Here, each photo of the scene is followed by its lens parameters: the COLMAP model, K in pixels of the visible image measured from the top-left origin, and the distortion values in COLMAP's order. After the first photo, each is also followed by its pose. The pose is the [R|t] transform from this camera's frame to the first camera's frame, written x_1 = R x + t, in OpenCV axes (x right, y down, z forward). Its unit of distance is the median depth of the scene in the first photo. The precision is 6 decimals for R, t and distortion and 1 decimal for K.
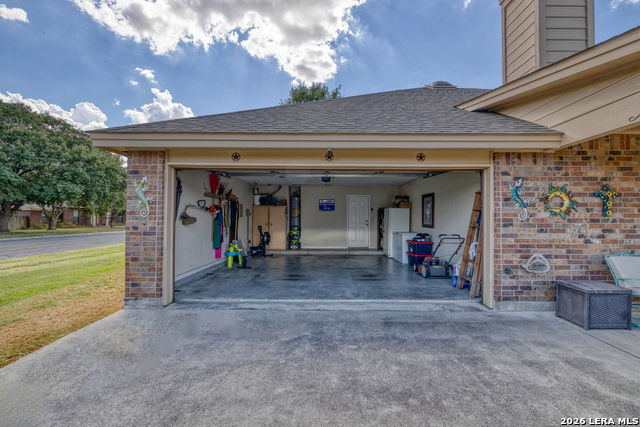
lens RADIAL K [[269.9, 0, 321.6], [0, 269.9, 214.5], [0, 0, 1]] dist [-0.001446, -0.000329]
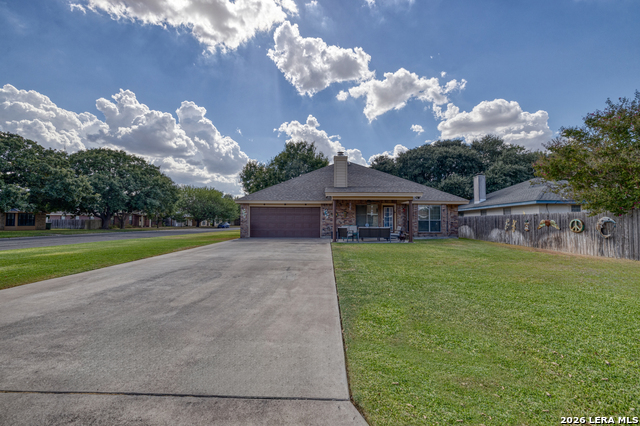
lens RADIAL K [[269.9, 0, 319.6], [0, 269.9, 215.9], [0, 0, 1]] dist [-0.001446, -0.000329]
pose [[0.999739, -0.004658, -0.022349, 0.126988], [0.004535, 0.999974, -0.005549, 0.000430], [0.022374, 0.005447, 0.999735, -0.631579]]
